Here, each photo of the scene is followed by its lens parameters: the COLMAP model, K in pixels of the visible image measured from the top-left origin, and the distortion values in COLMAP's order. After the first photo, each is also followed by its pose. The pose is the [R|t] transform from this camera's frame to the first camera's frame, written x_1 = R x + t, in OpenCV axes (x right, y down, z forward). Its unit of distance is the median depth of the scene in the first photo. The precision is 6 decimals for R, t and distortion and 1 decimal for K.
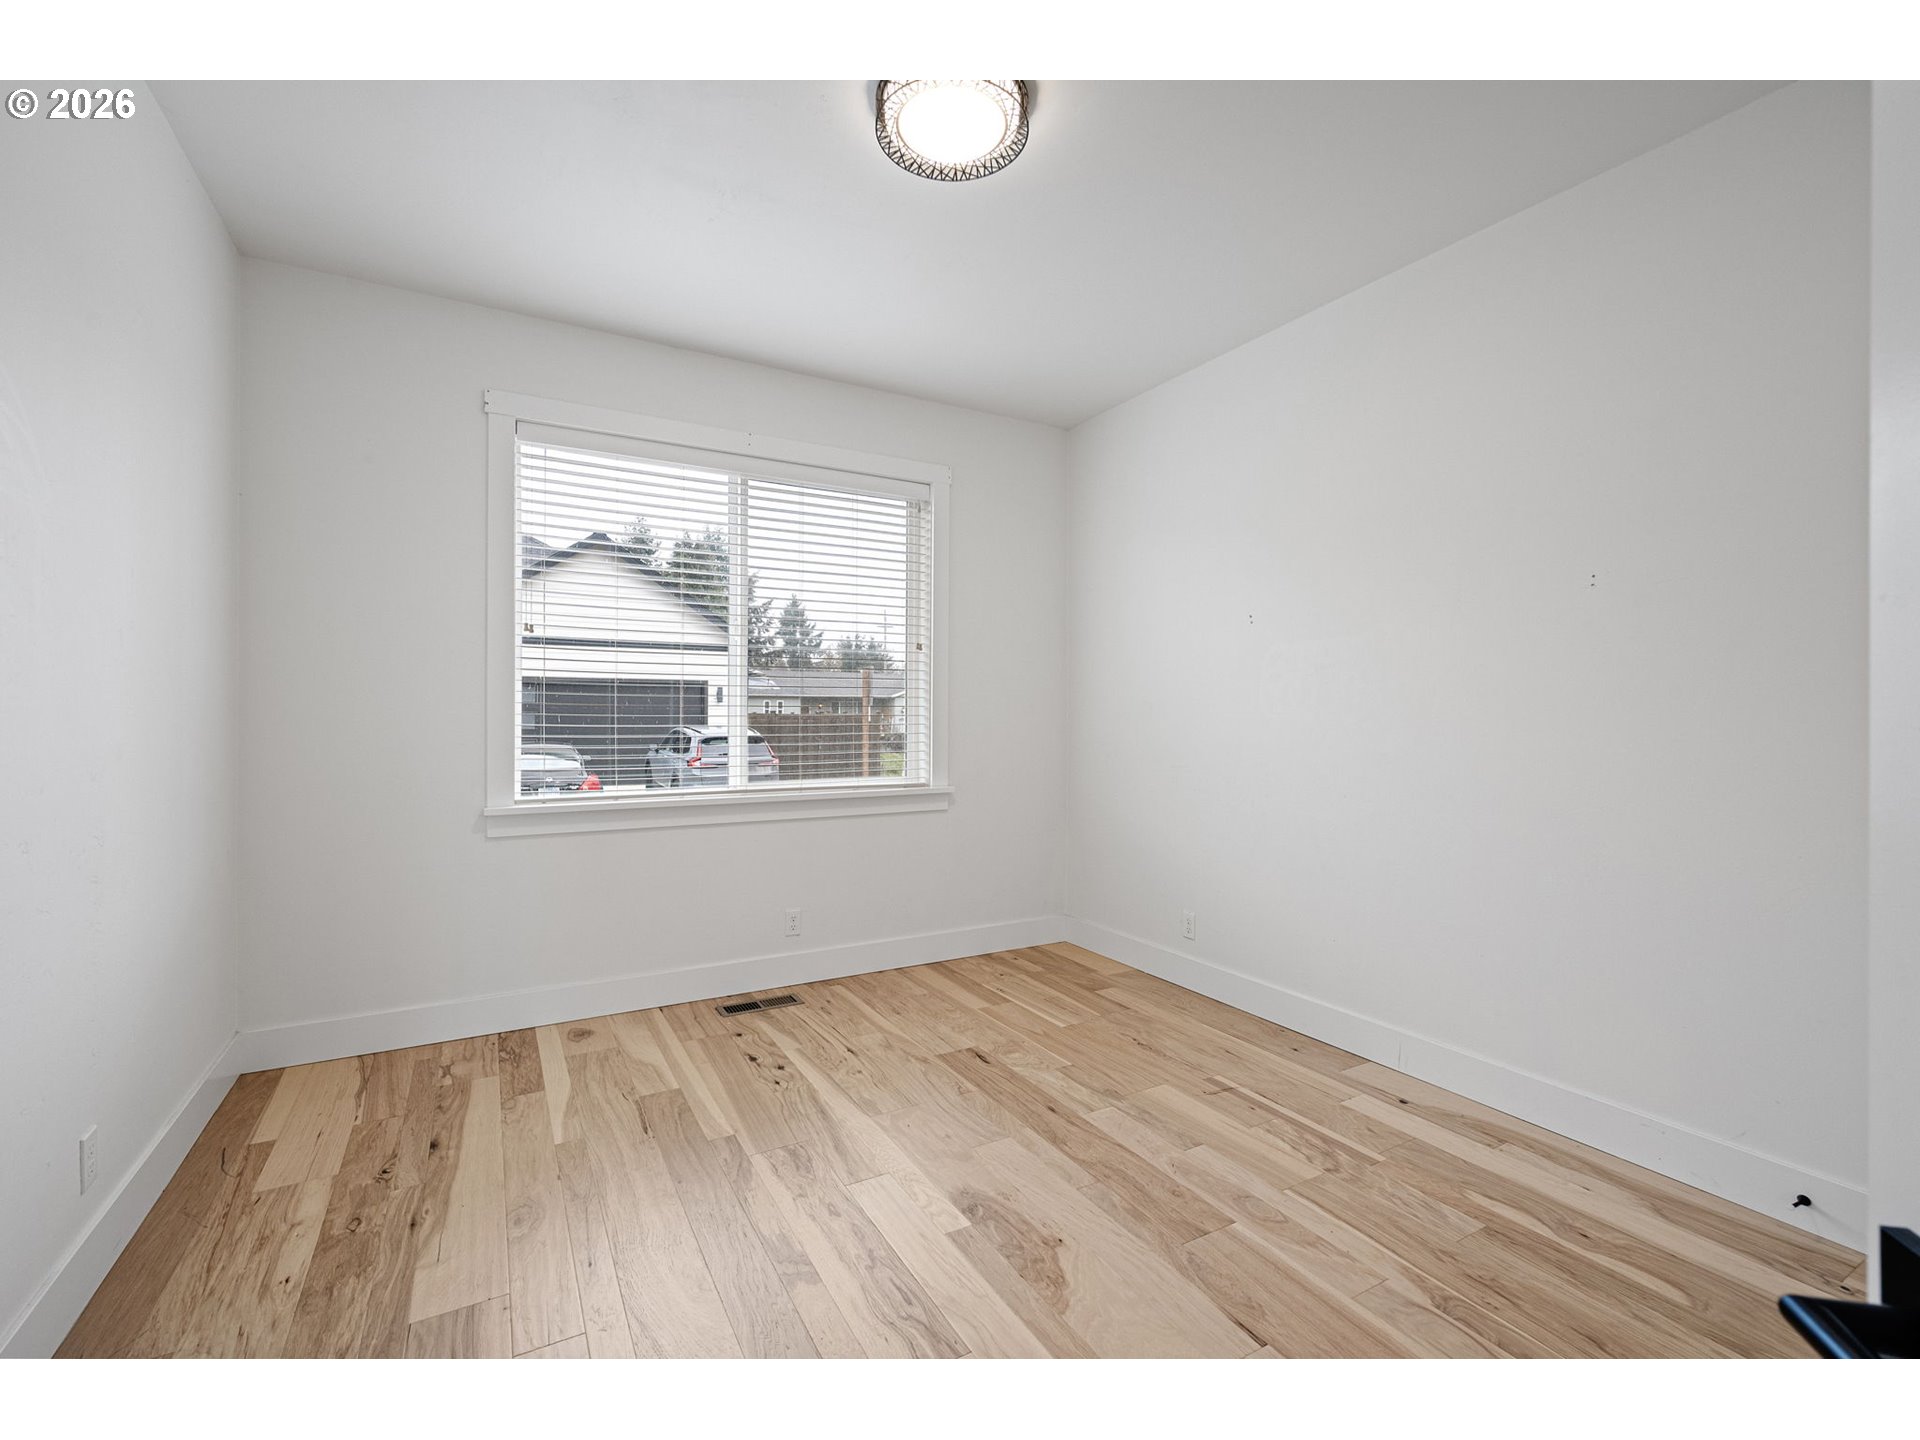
lens RADIAL K [[806.2, 0, 960.0], [0, 806.2, 720.0], [0, 0, 1]] dist [-0.002728, -0.000270]
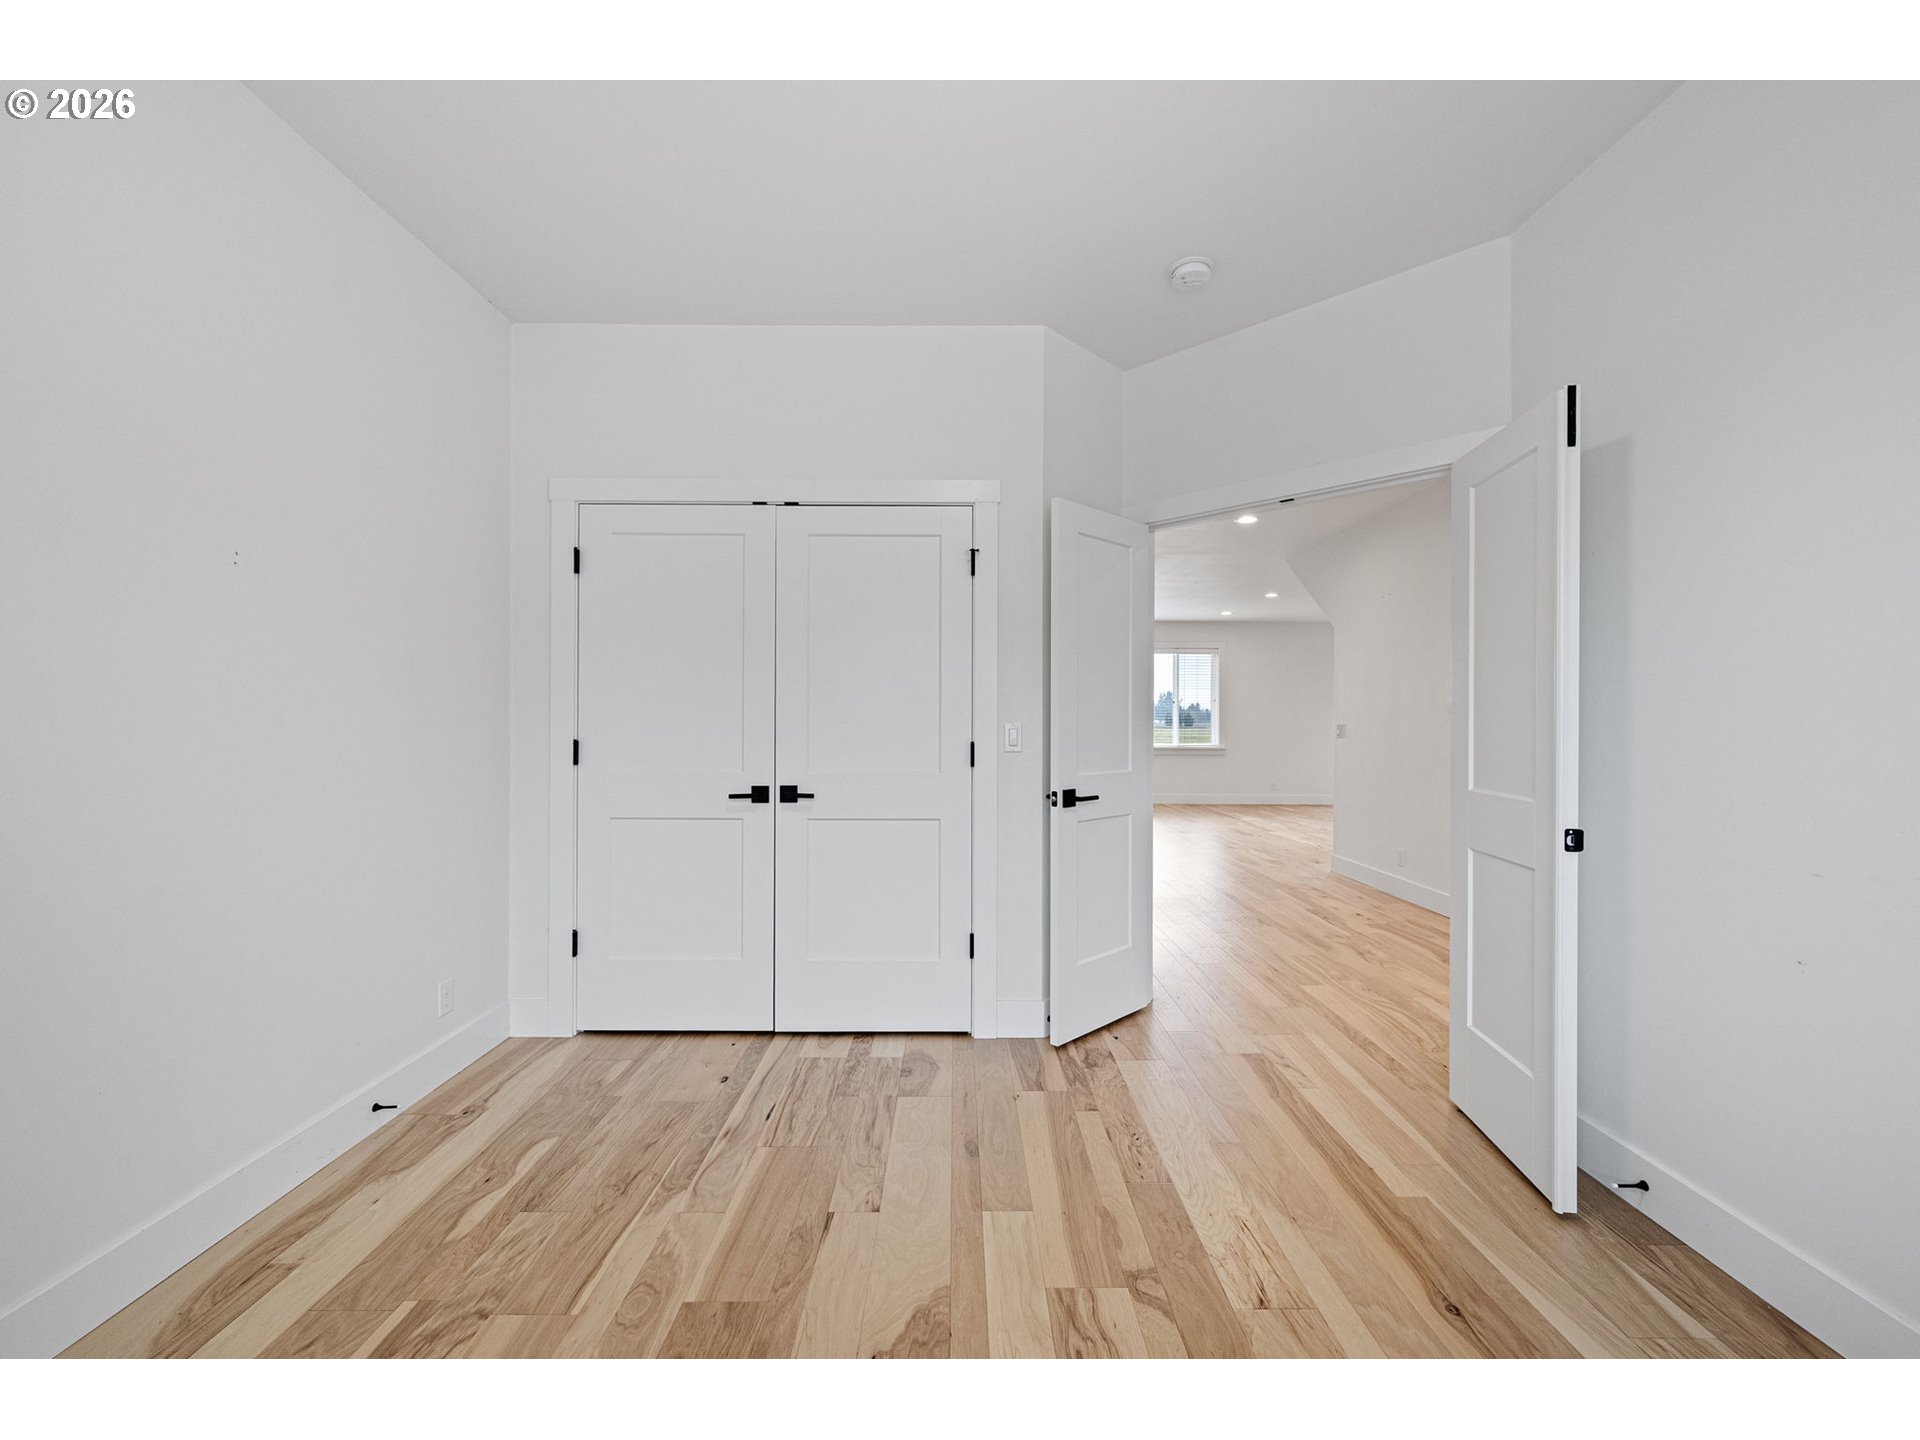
lens RADIAL K [[806.2, 0, 960.0], [0, 806.2, 720.0], [0, 0, 1]] dist [-0.002728, -0.000270]
pose [[-0.863517, -0.007786, 0.504260, -0.354899], [-0.001627, 0.999919, 0.012653, -0.018431], [-0.504318, 0.010105, -0.863459, 1.620462]]
